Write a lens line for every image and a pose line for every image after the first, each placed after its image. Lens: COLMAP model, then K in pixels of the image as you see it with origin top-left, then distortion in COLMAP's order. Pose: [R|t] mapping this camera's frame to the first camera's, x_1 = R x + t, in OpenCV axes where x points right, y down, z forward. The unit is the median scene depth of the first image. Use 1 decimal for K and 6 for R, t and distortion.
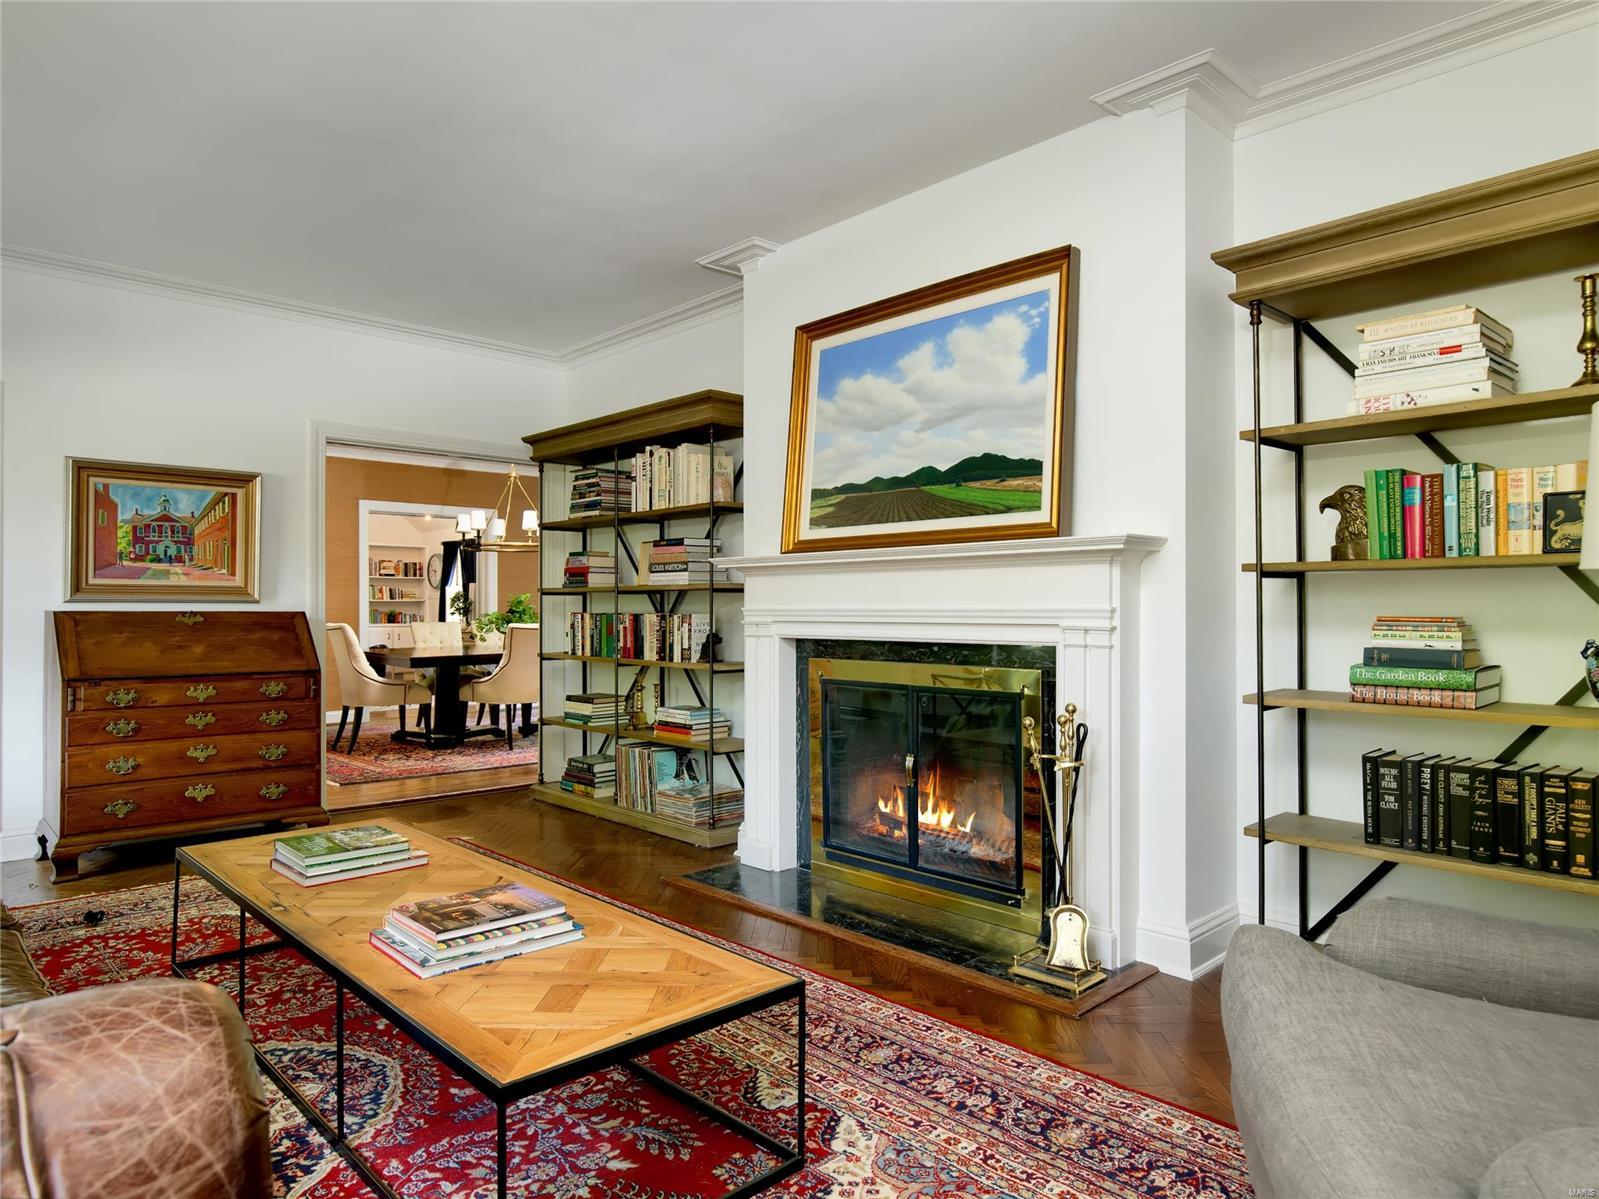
lens RADIAL K [[961.9, 0, 800.1], [0, 961.9, 598.6], [0, 0, 1]] dist [-0.010168, -0.001066]
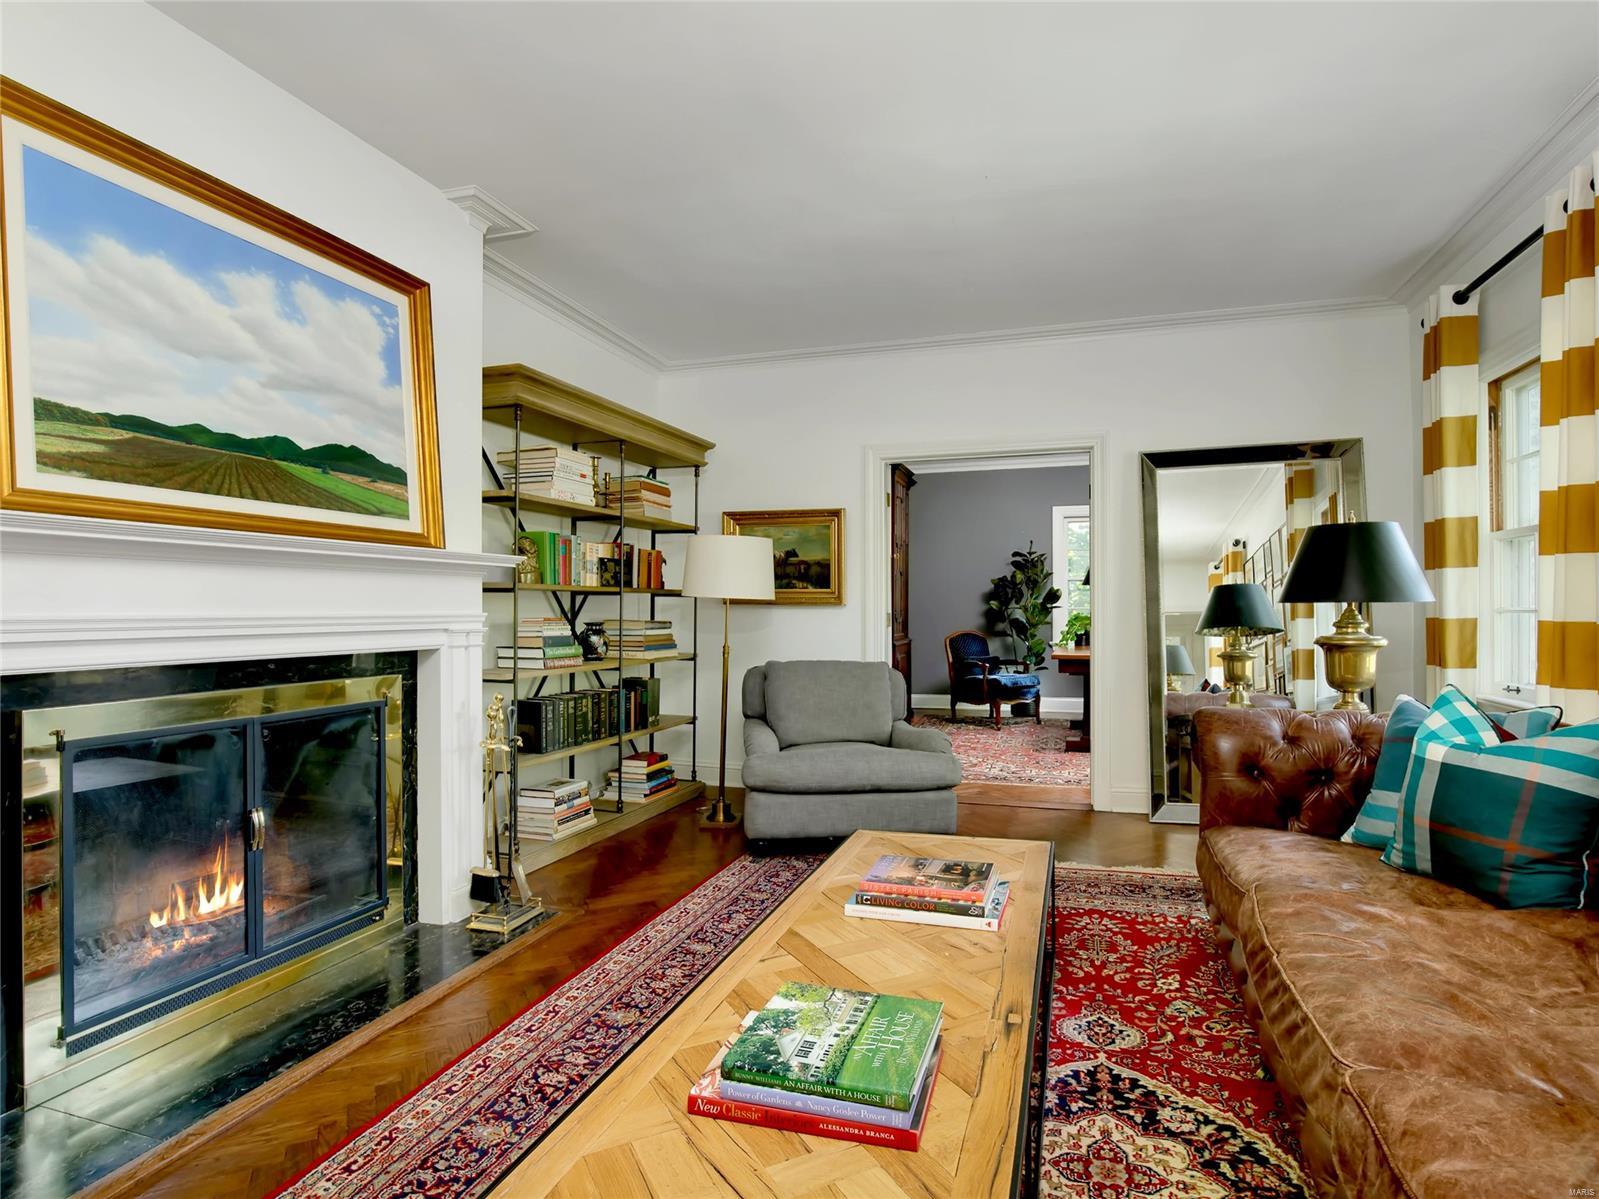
lens RADIAL K [[860.7, 0, 799.1], [0, 860.7, 608.5], [0, 0, 1]] dist [-0.029988, -0.000227]
pose [[-0.463974, 0.006637, 0.885824, -0.772828], [-0.000989, 0.999967, -0.008010, 0.010931], [-0.885848, -0.004592, -0.463953, 1.068833]]
